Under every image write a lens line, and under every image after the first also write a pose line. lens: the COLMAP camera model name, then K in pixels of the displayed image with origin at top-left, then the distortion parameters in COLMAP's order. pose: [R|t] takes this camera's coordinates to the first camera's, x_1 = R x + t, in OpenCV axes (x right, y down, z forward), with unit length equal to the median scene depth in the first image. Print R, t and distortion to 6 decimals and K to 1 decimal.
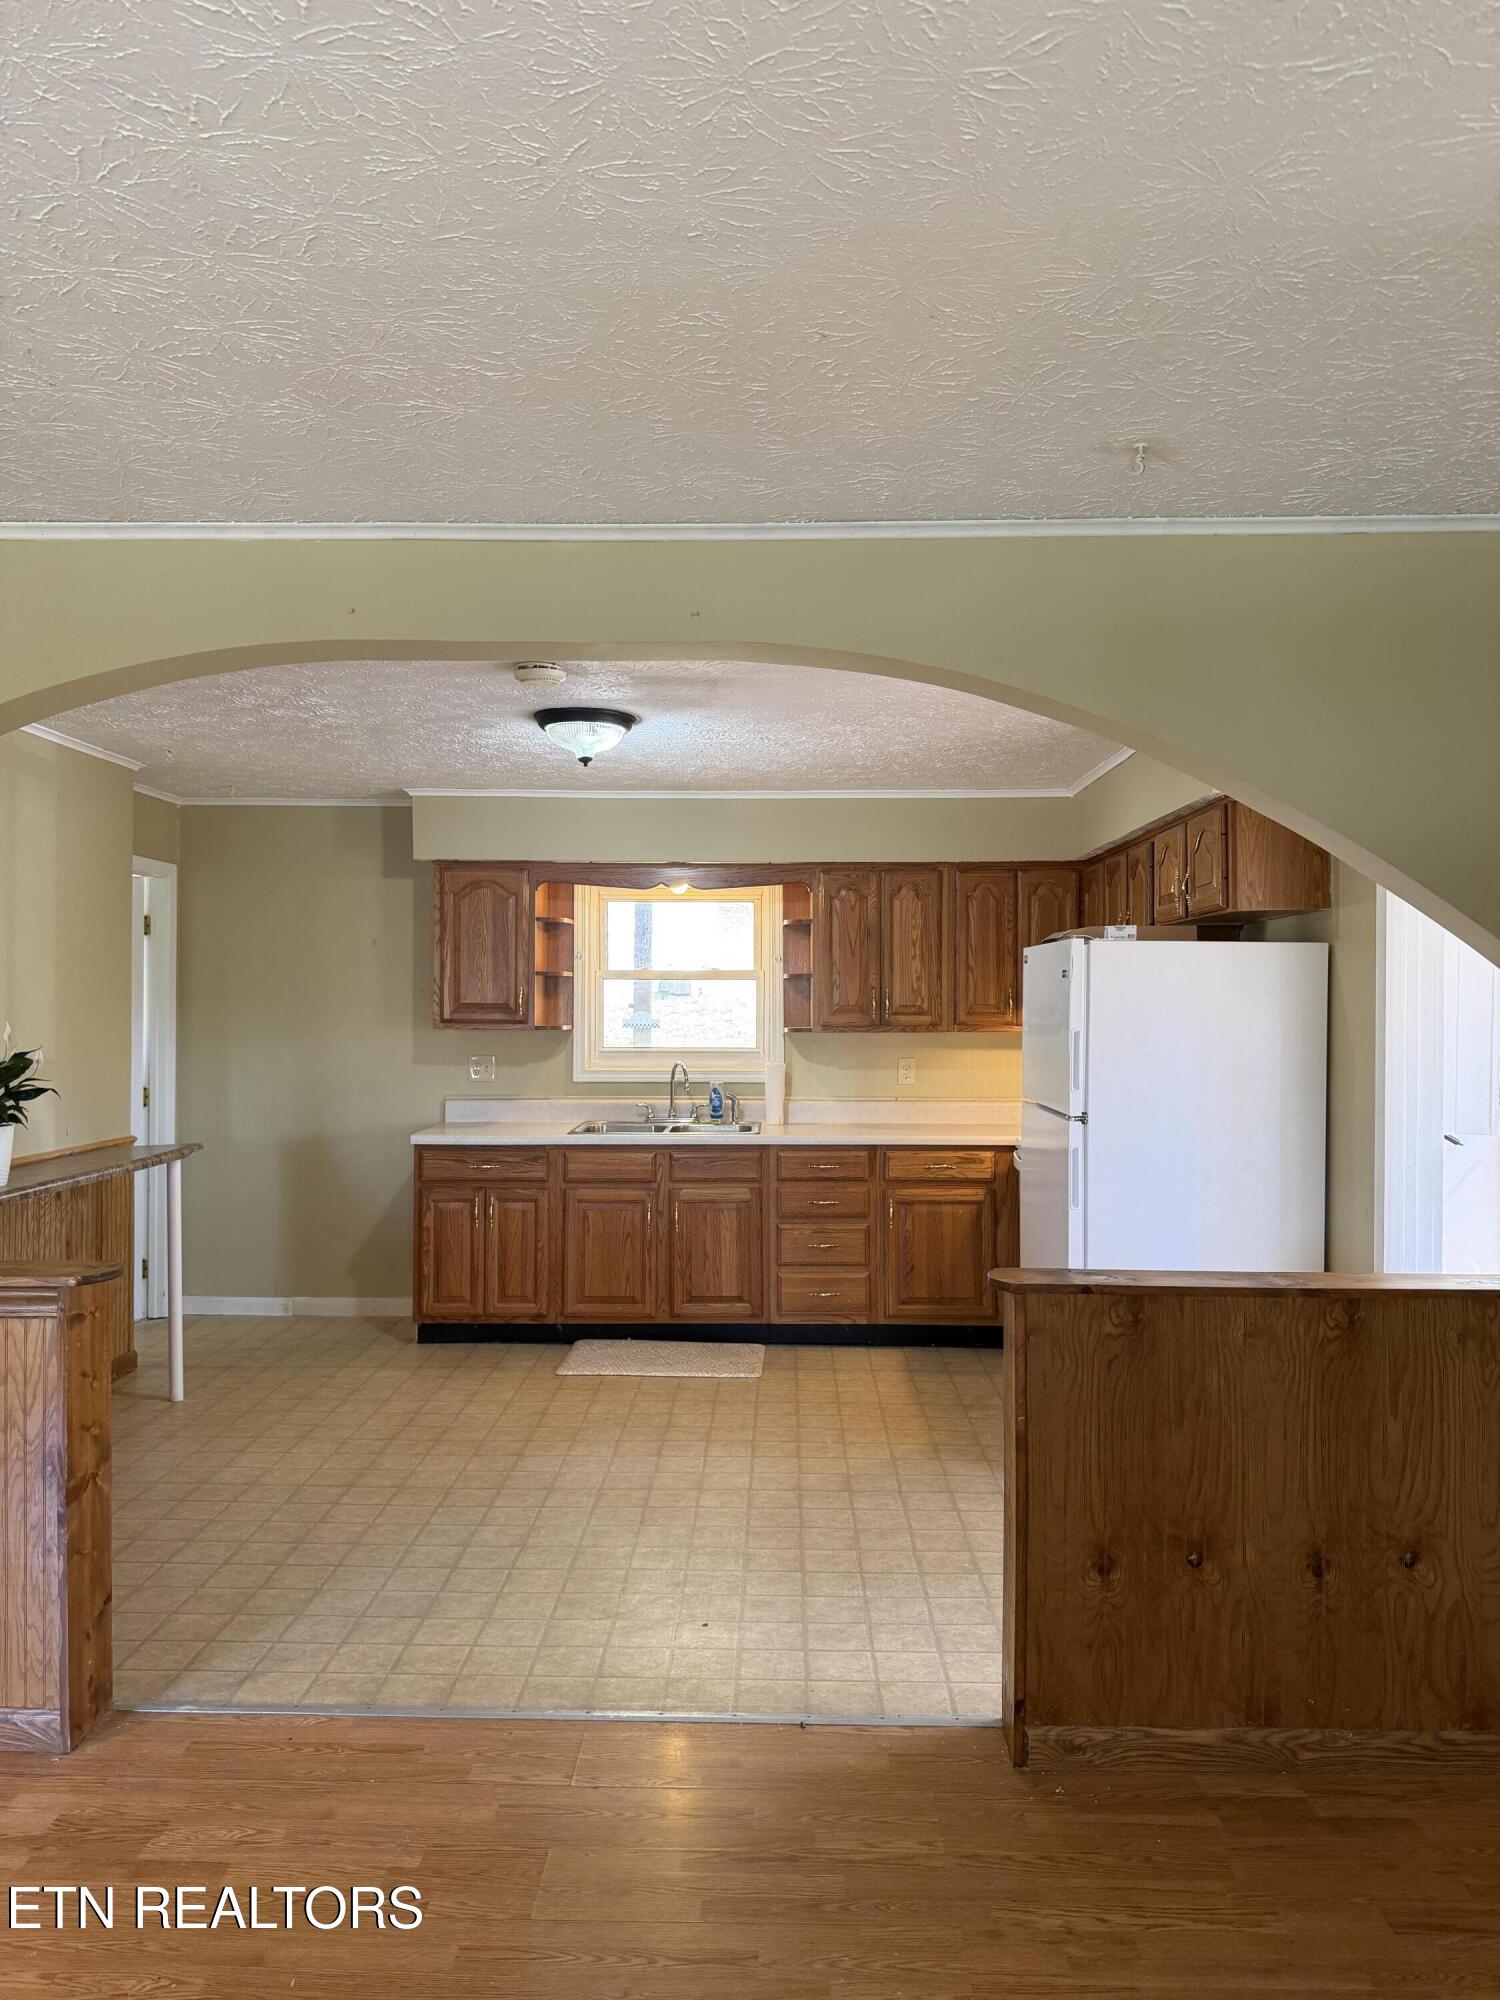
lens RADIAL K [[1417.2, 0, 750.0], [0, 1417.2, 1000.0], [0, 0, 1]] dist [0.181388, -0.160492]
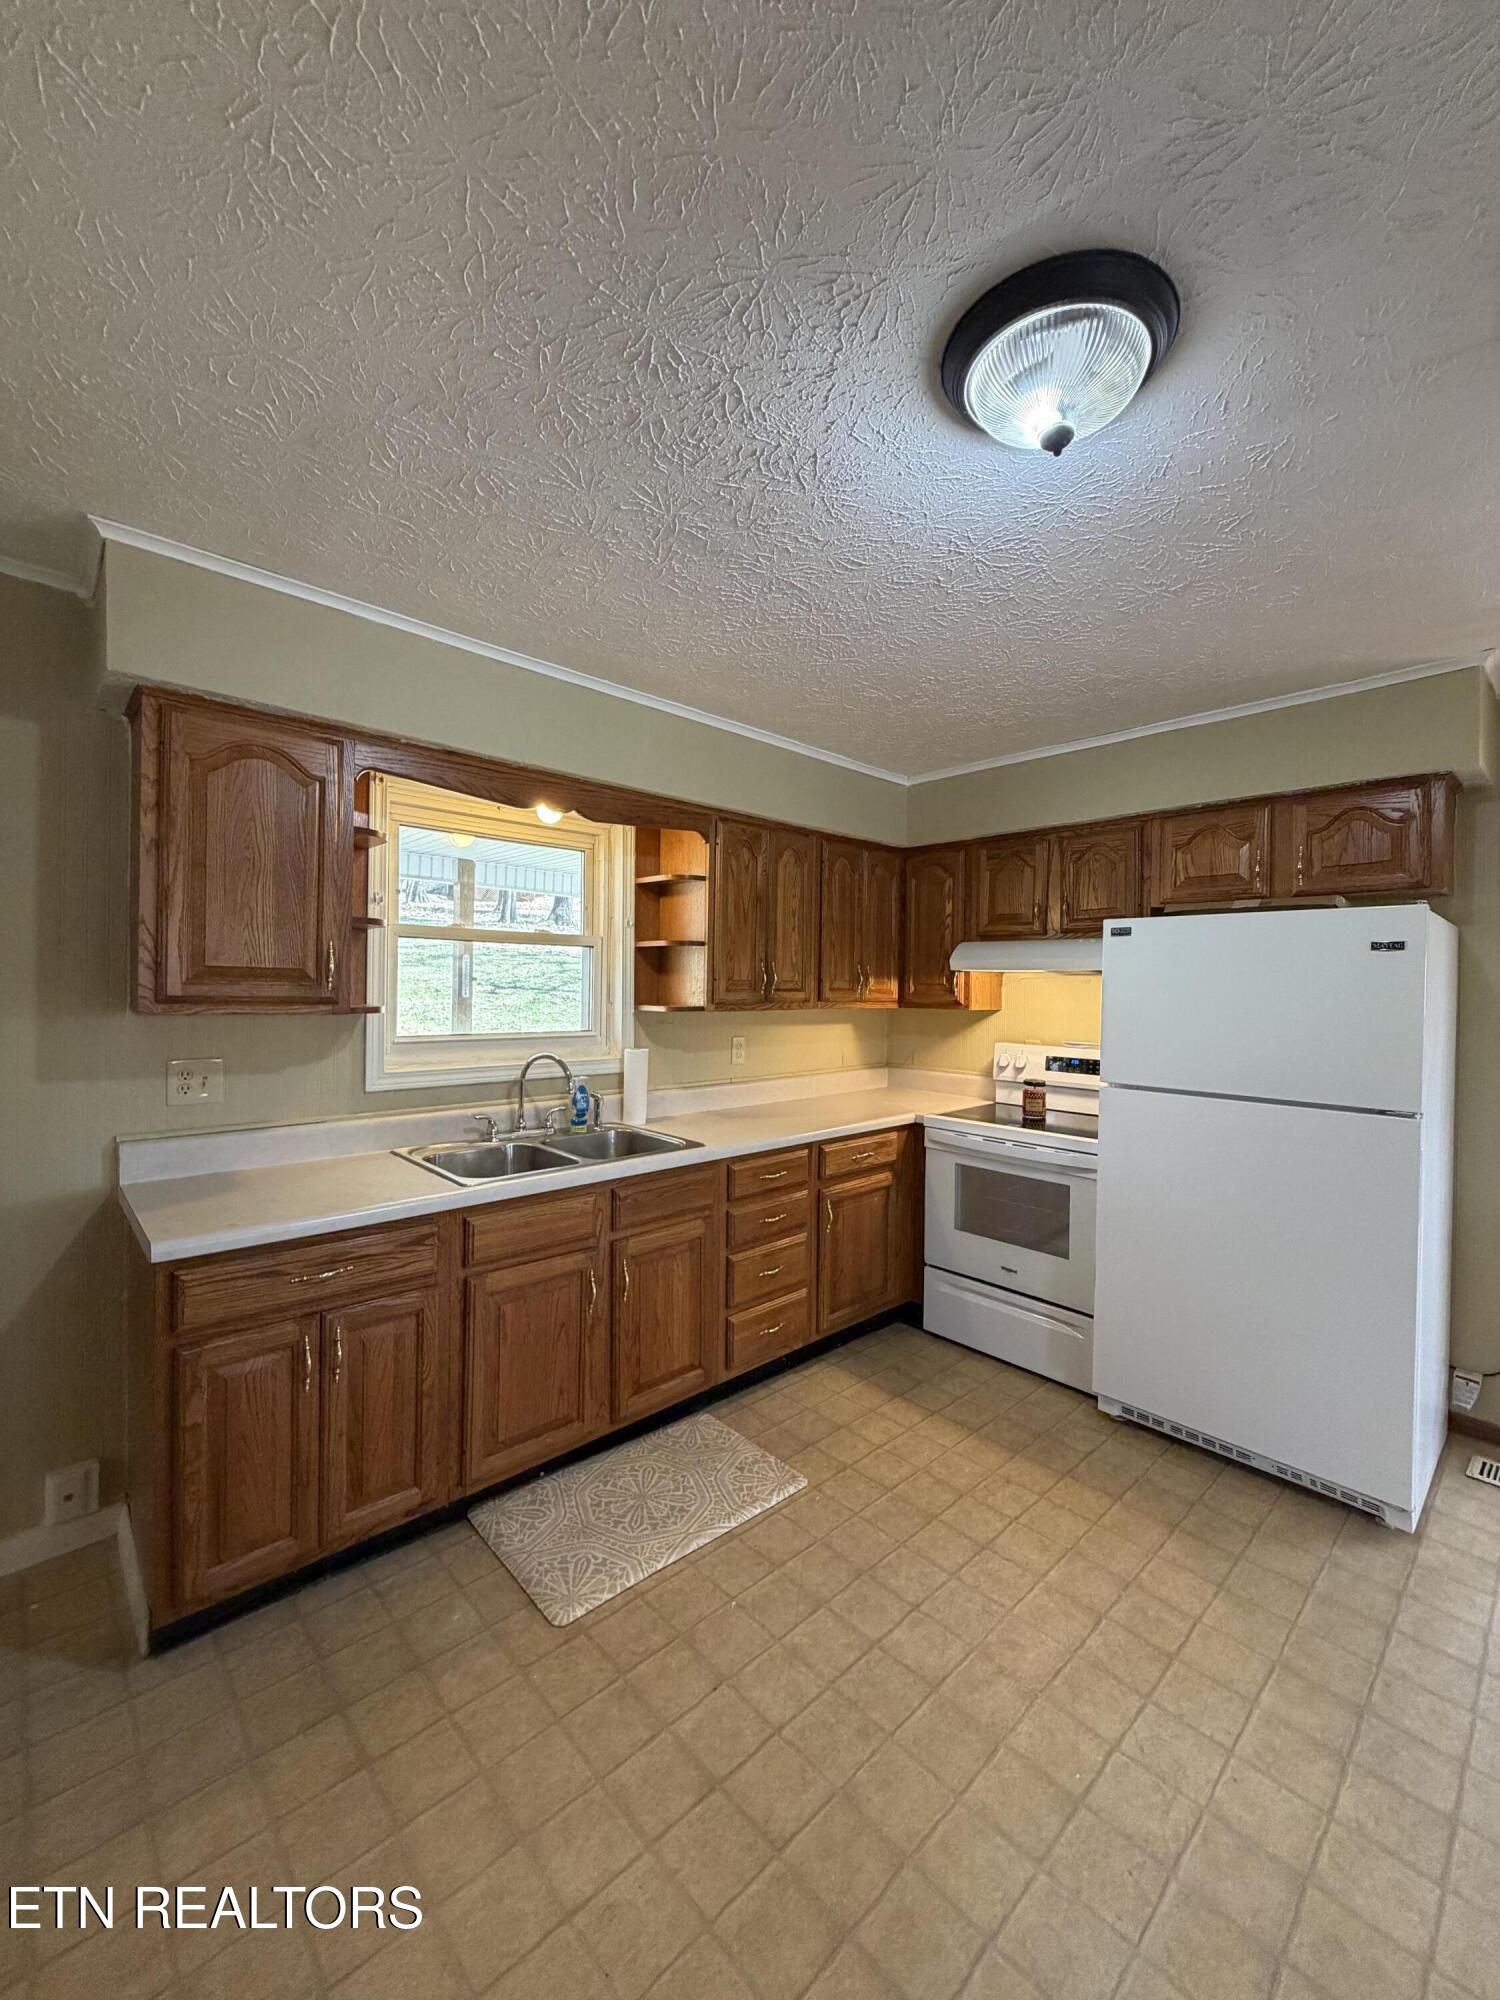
lens RADIAL K [[795.9, 0, 749.3], [0, 795.9, 992.5], [0, 0, 1]] dist [-0.001482, 0.000240]
pose [[0.712080, 0.002566, 0.702094, -0.279785], [-0.012973, 0.999871, 0.009503, 0.006896], [-0.701979, -0.015875, 0.712021, 0.677780]]
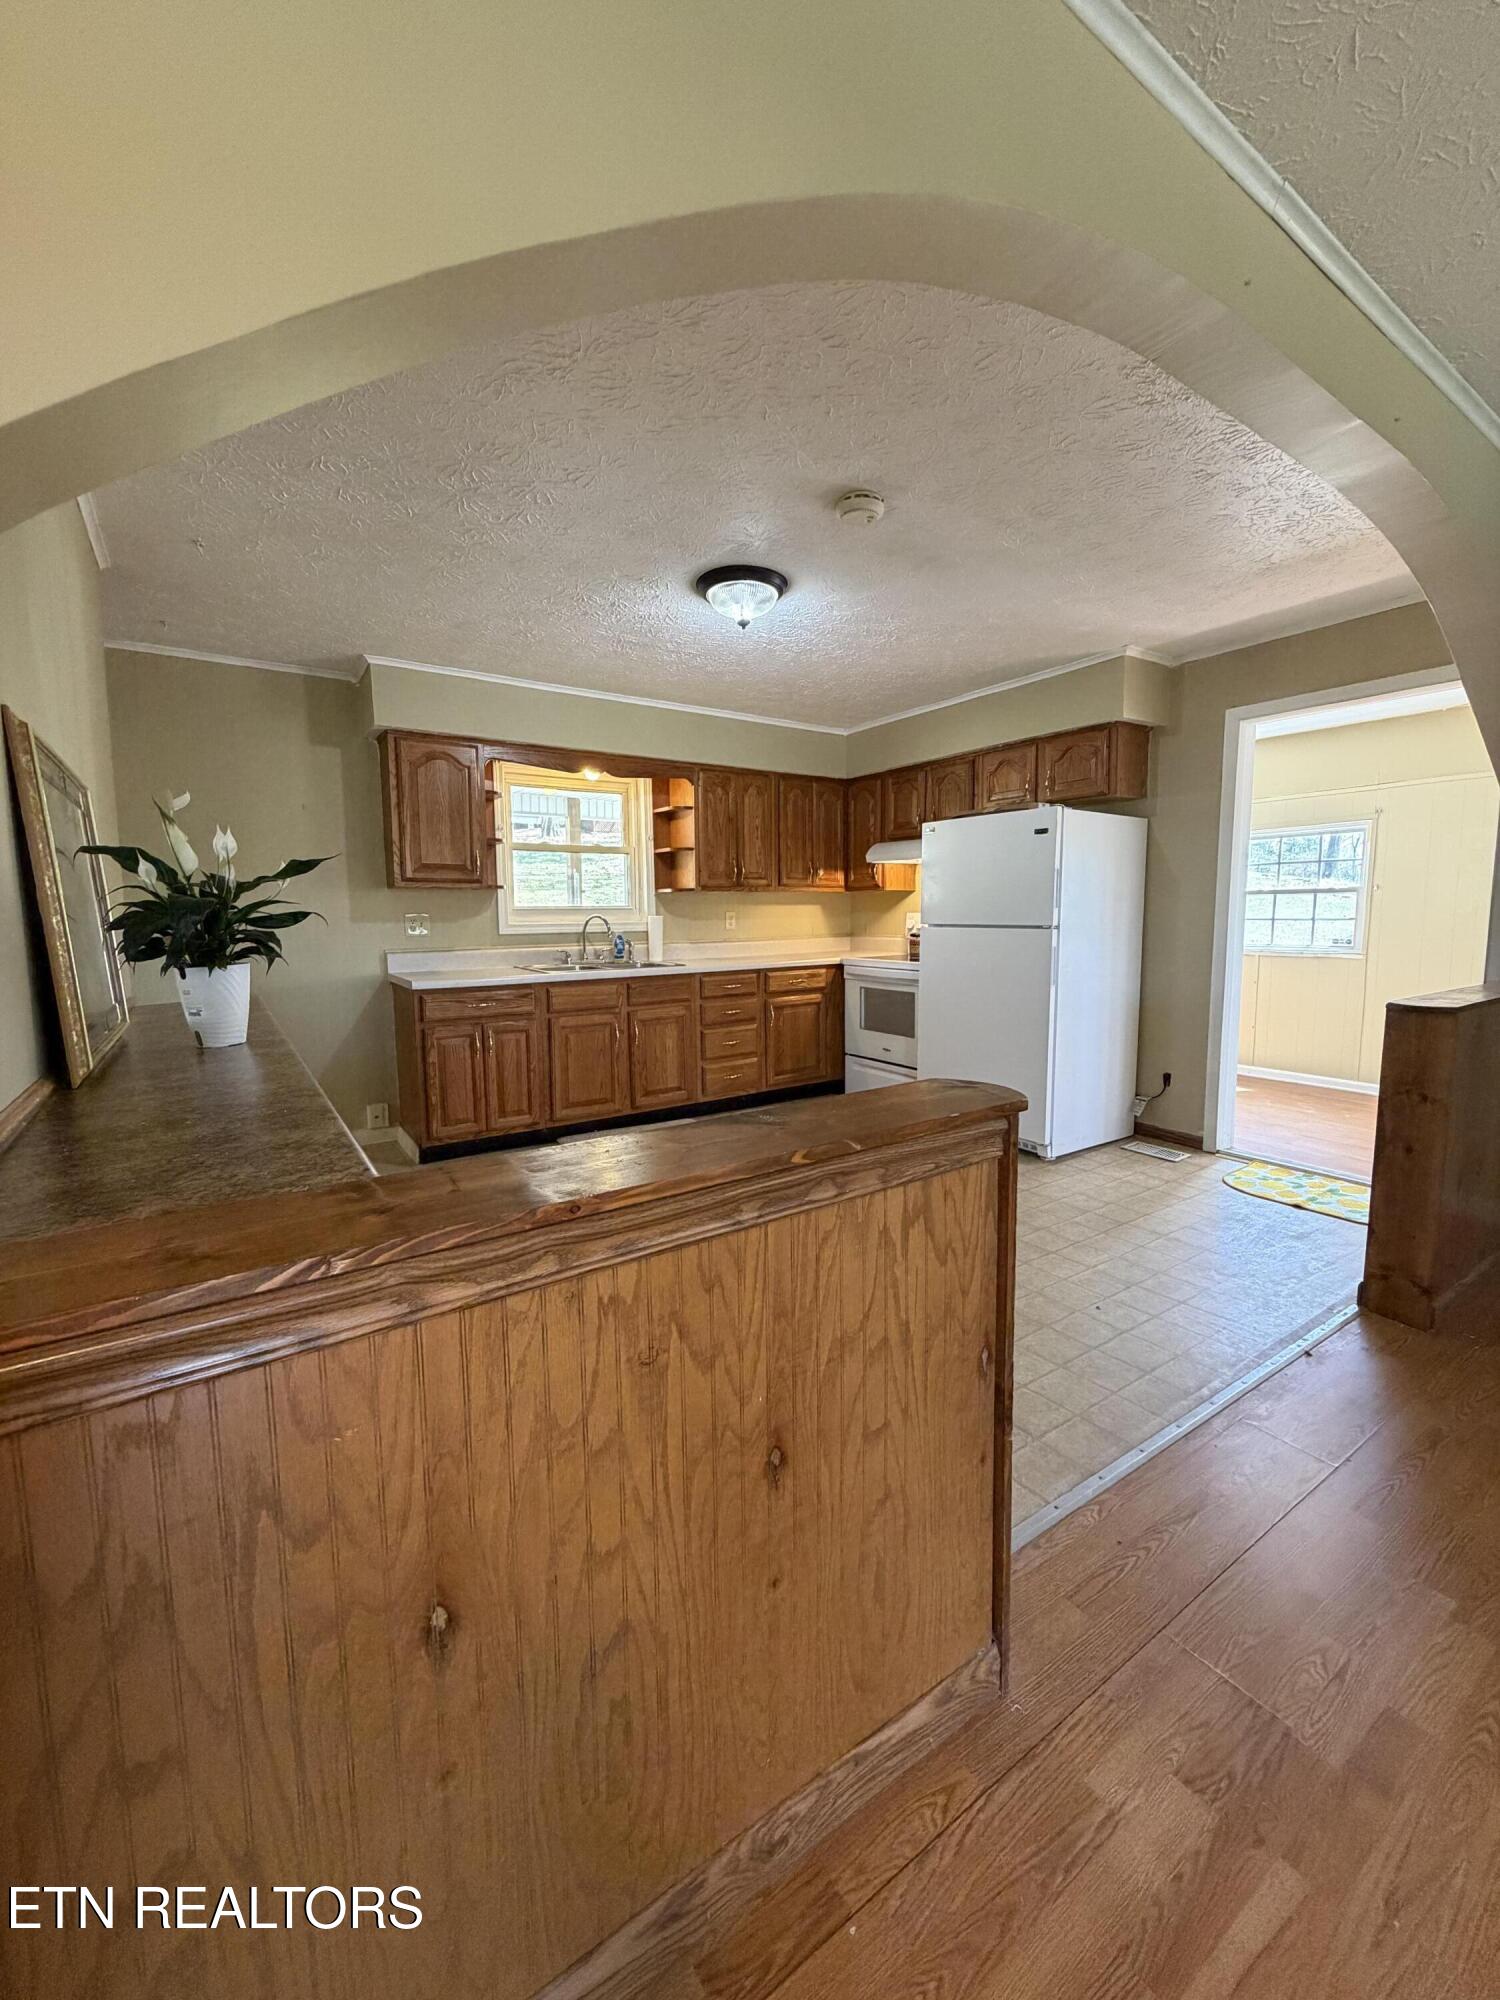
lens RADIAL K [[795.9, 0, 749.3], [0, 795.9, 992.5], [0, 0, 1]] dist [-0.001482, 0.000240]
pose [[0.815673, -0.068671, 0.574423, -0.374974], [0.011418, 0.994648, 0.102694, 0.043408], [-0.578401, -0.077206, 0.812091, 0.359029]]
